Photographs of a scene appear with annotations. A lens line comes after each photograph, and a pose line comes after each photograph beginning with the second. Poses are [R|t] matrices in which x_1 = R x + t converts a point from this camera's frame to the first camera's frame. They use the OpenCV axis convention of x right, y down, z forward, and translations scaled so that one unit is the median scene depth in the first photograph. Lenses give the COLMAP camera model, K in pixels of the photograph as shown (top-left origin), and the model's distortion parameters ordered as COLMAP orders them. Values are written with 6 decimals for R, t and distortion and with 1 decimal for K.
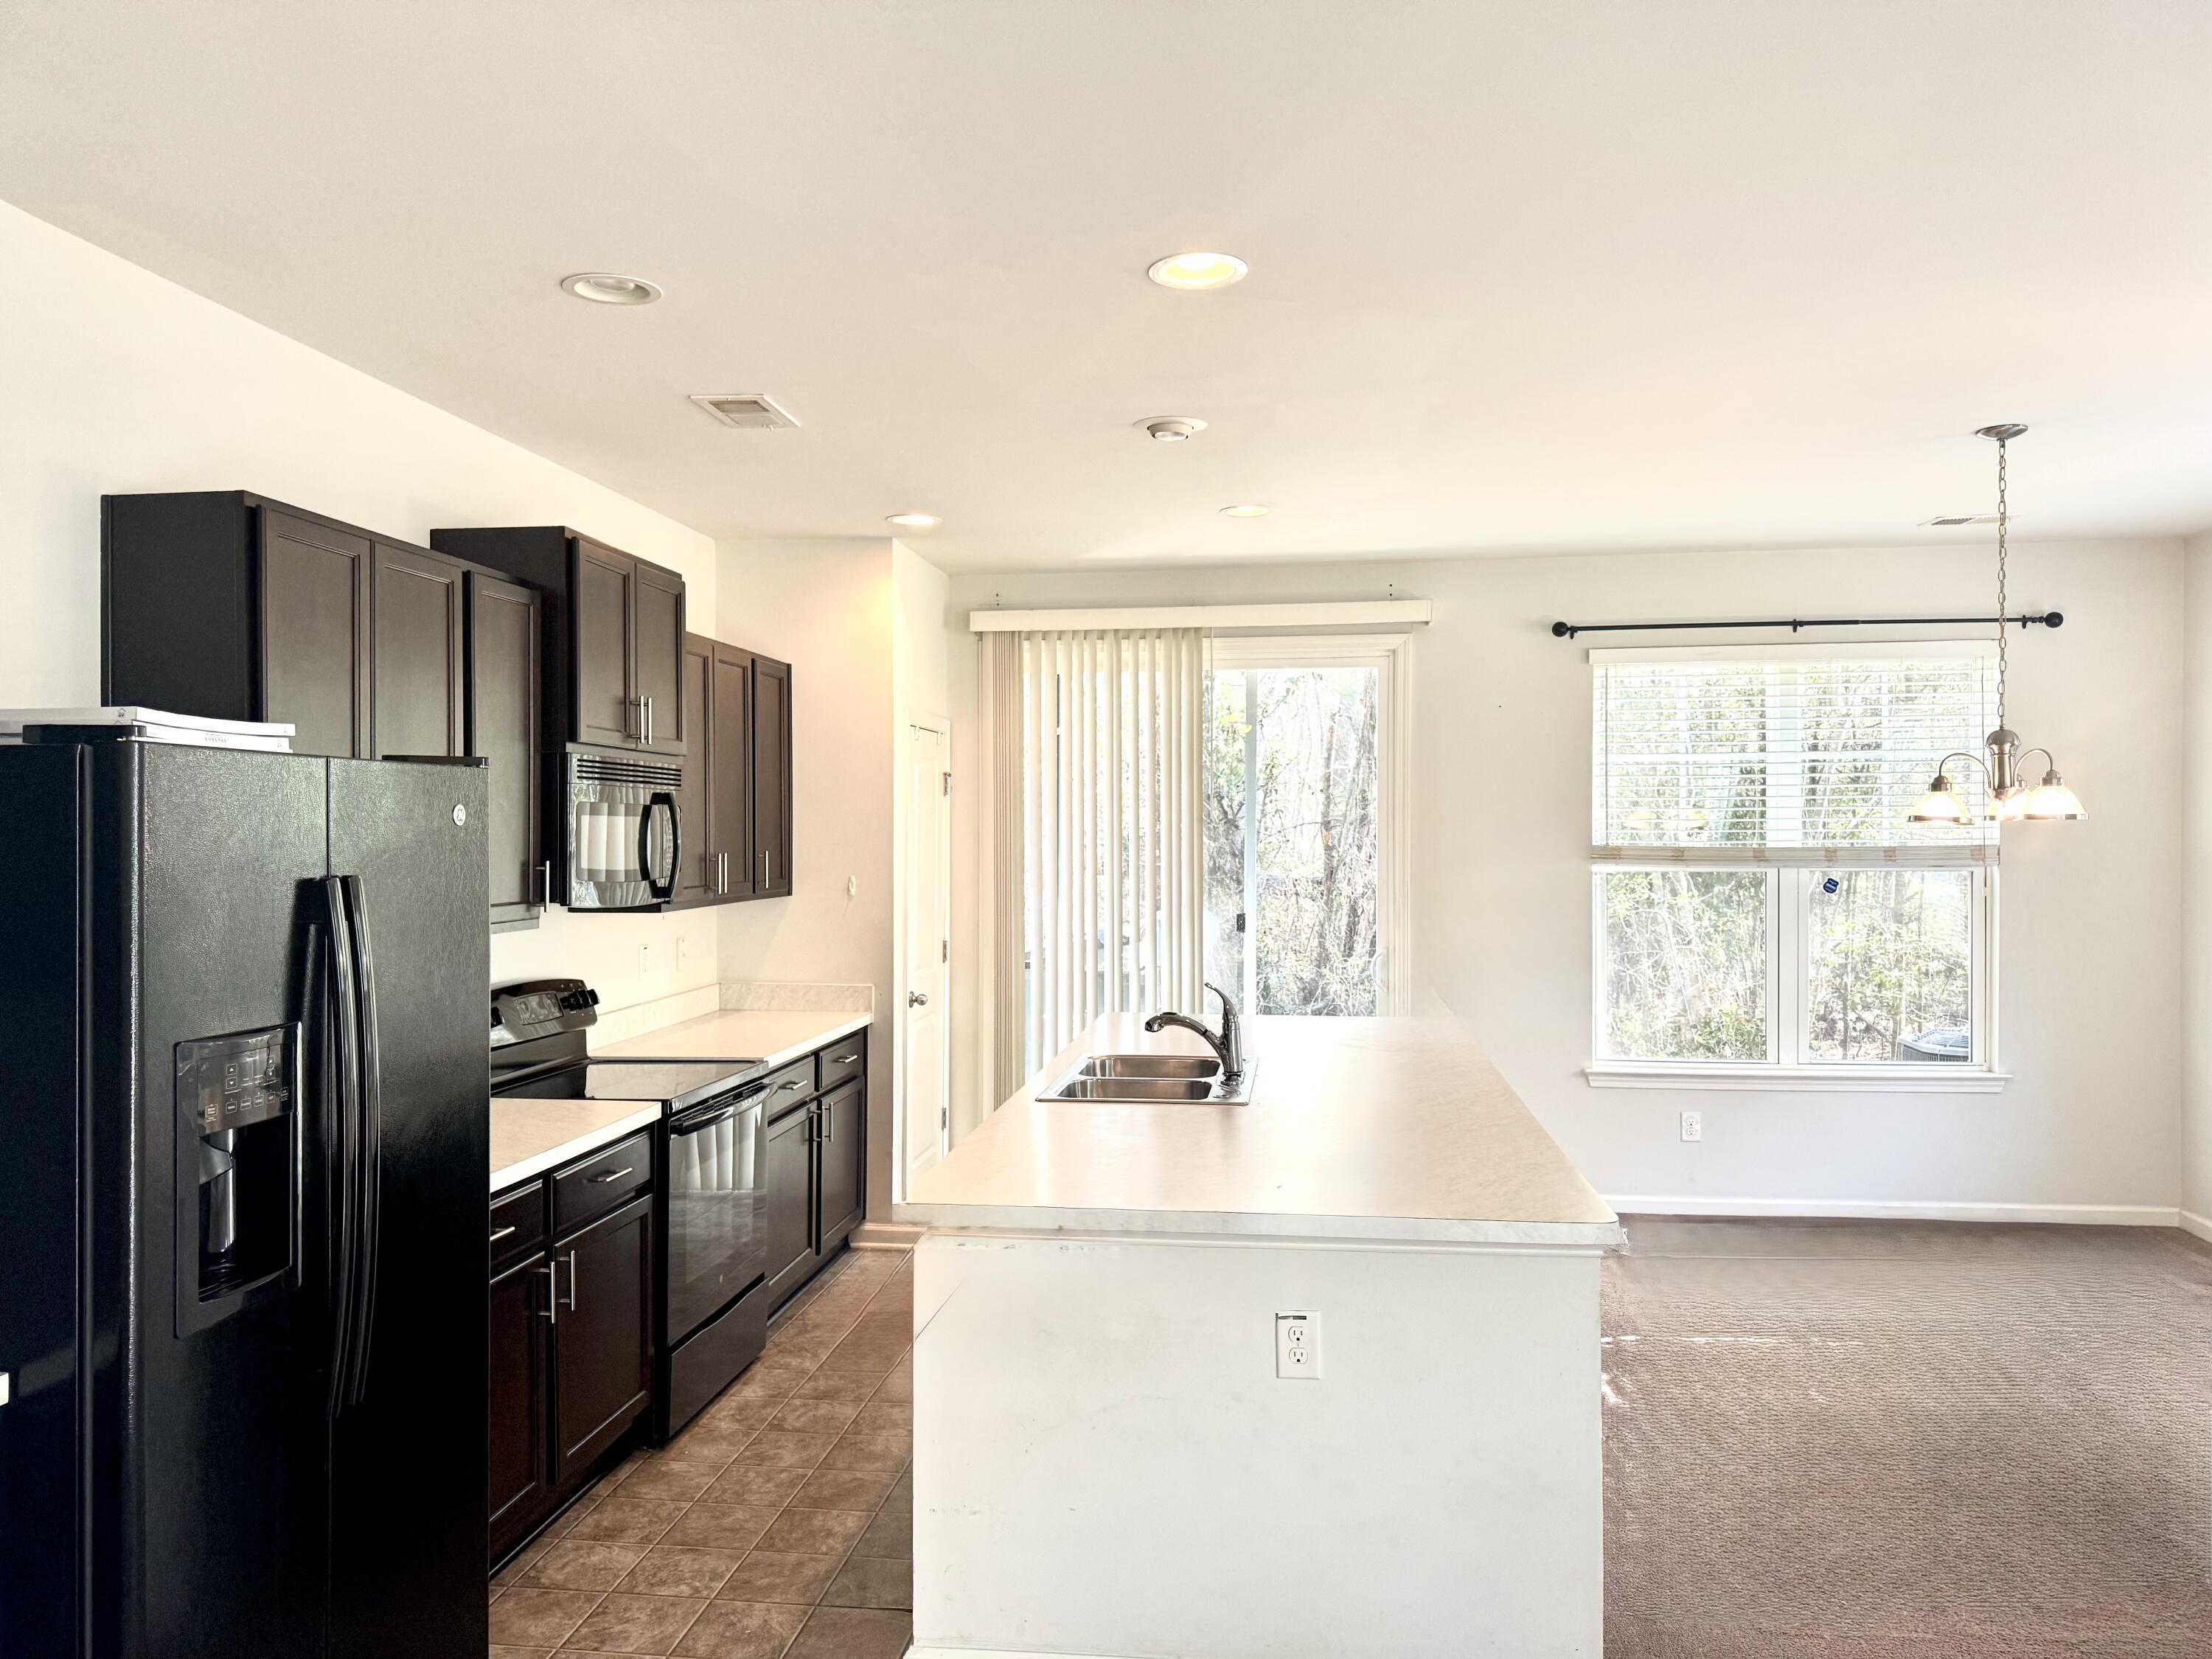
lens RADIAL K [[1569.4, 0, 1118.2], [0, 1569.4, 831.3], [0, 0, 1]] dist [0.023169, -0.013736]
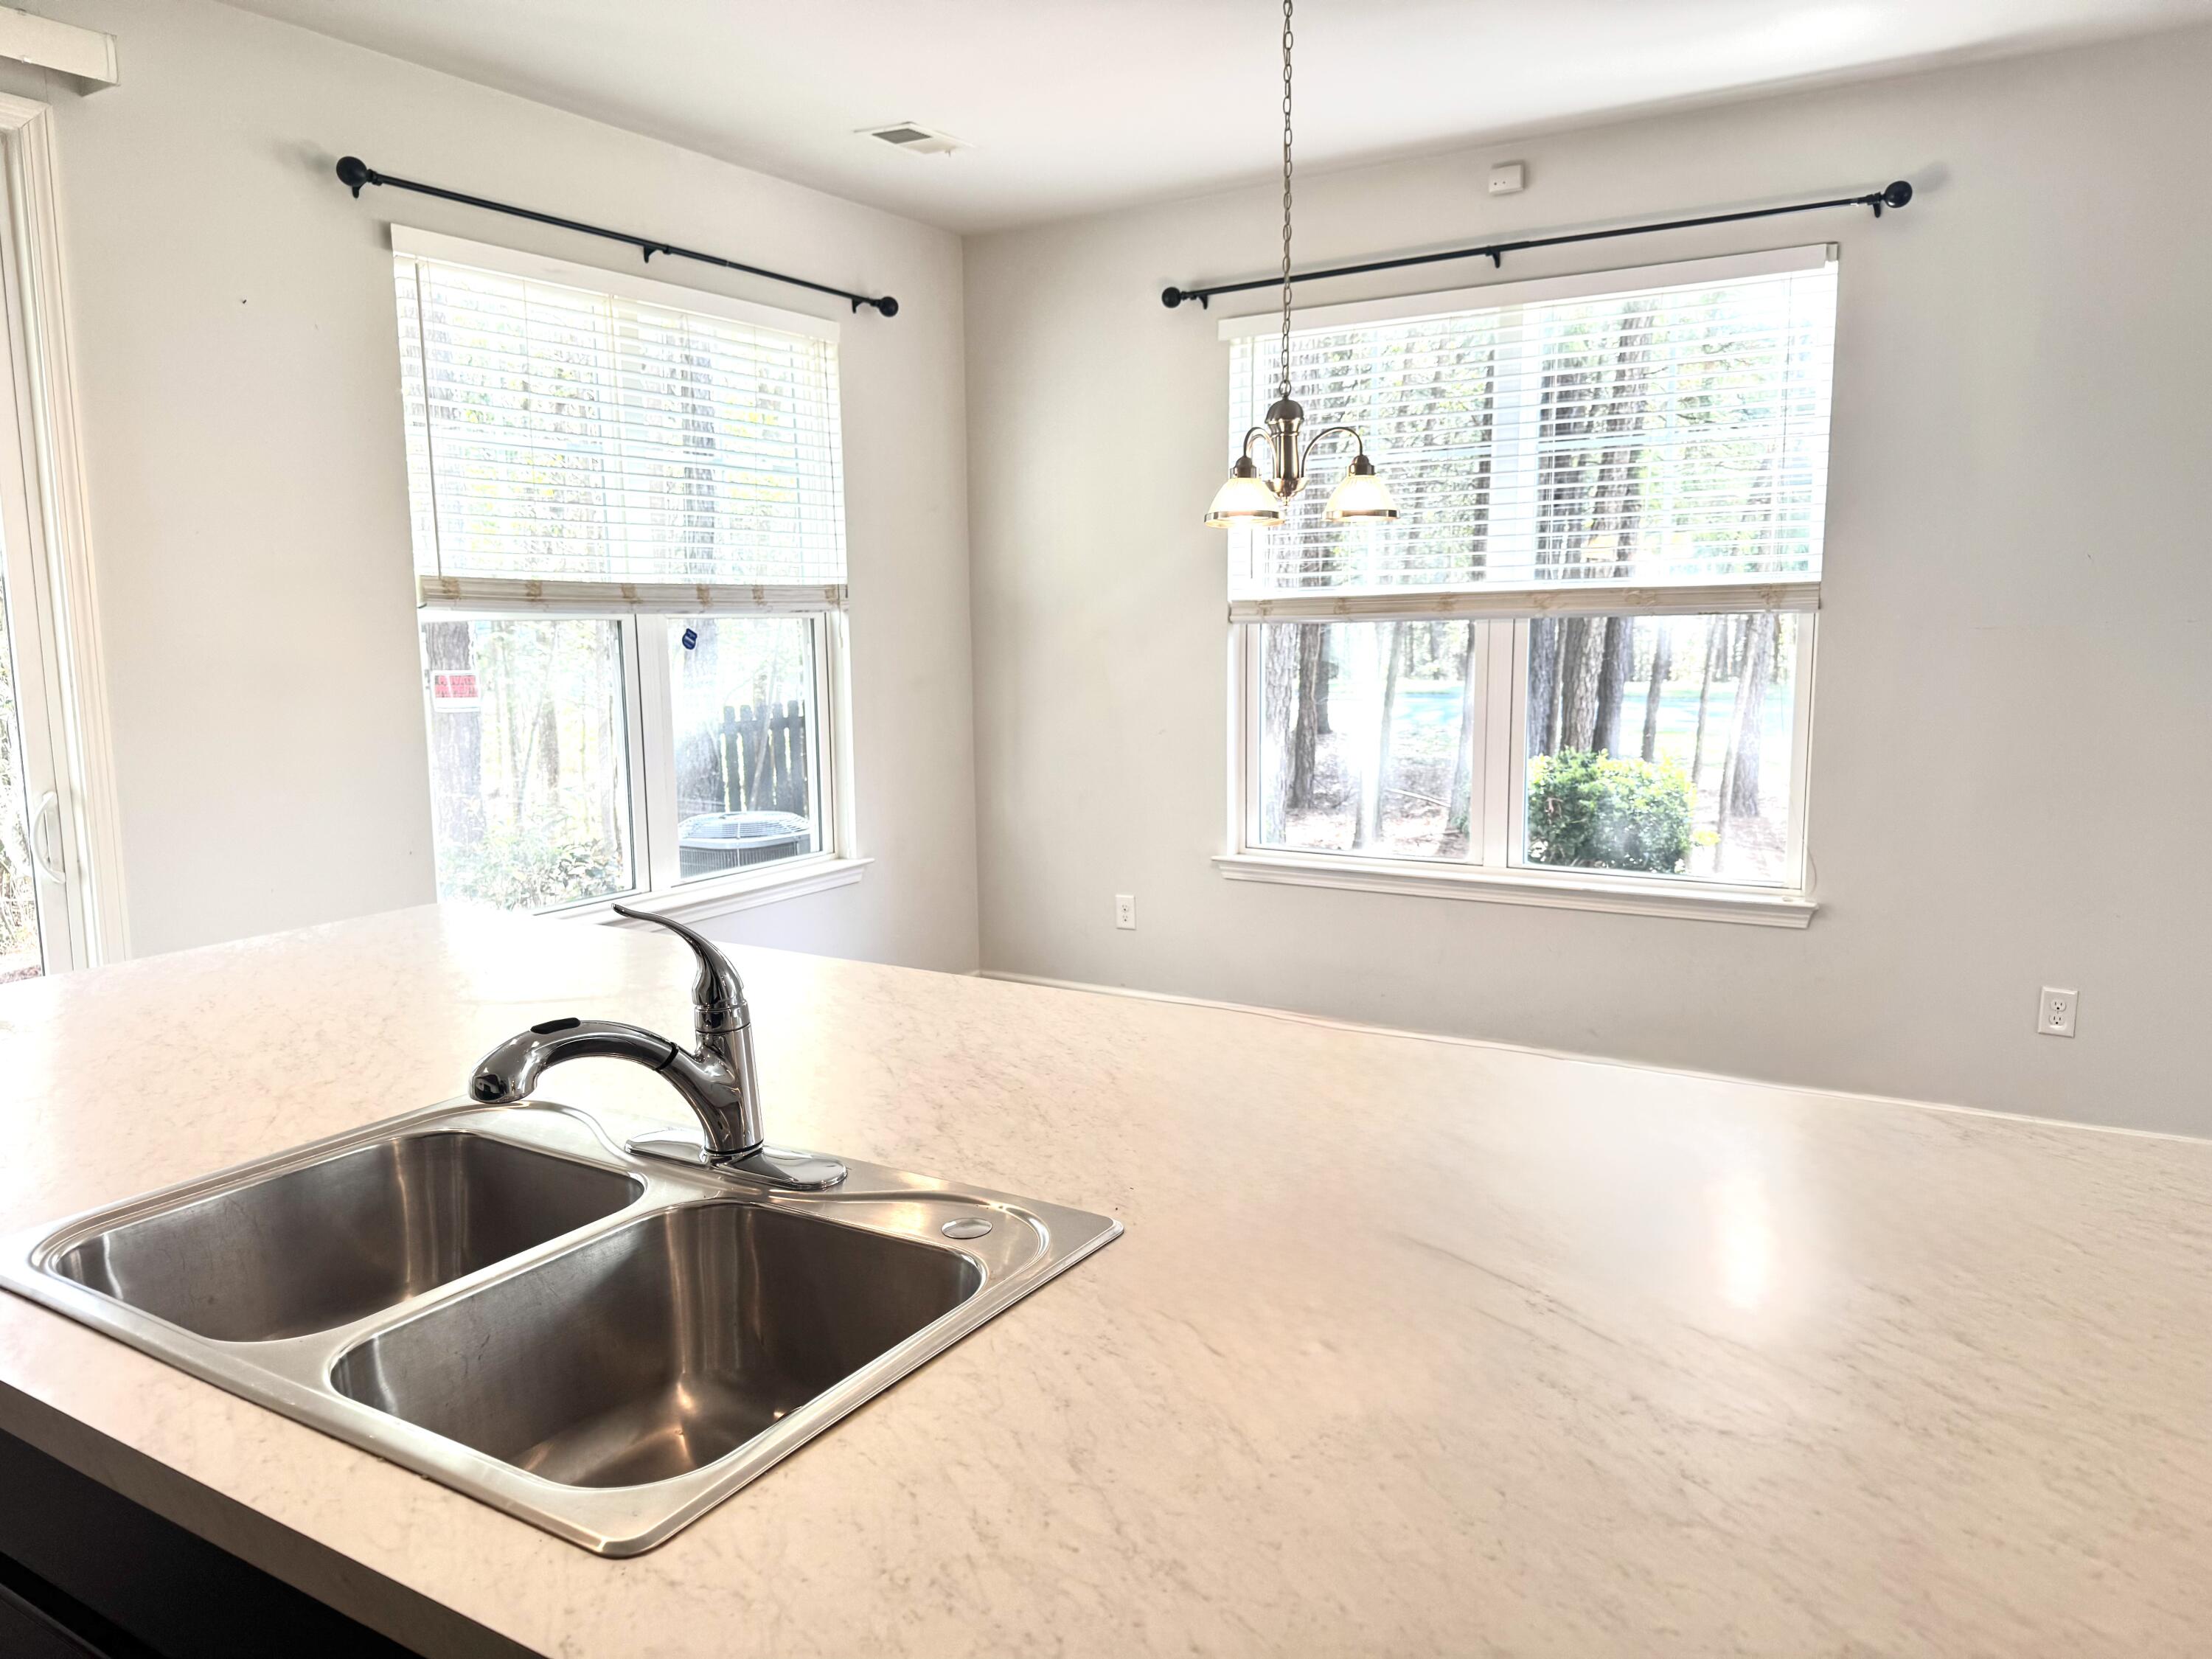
lens RADIAL K [[1569.4, 0, 1095.7], [0, 1569.4, 838.1], [0, 0, 1]] dist [0.023169, -0.013736]
pose [[0.419186, -0.132571, 0.898169, -0.156871], [0.010216, 0.989908, 0.141344, 0.029662], [-0.907843, -0.050074, 0.416310, 0.616943]]
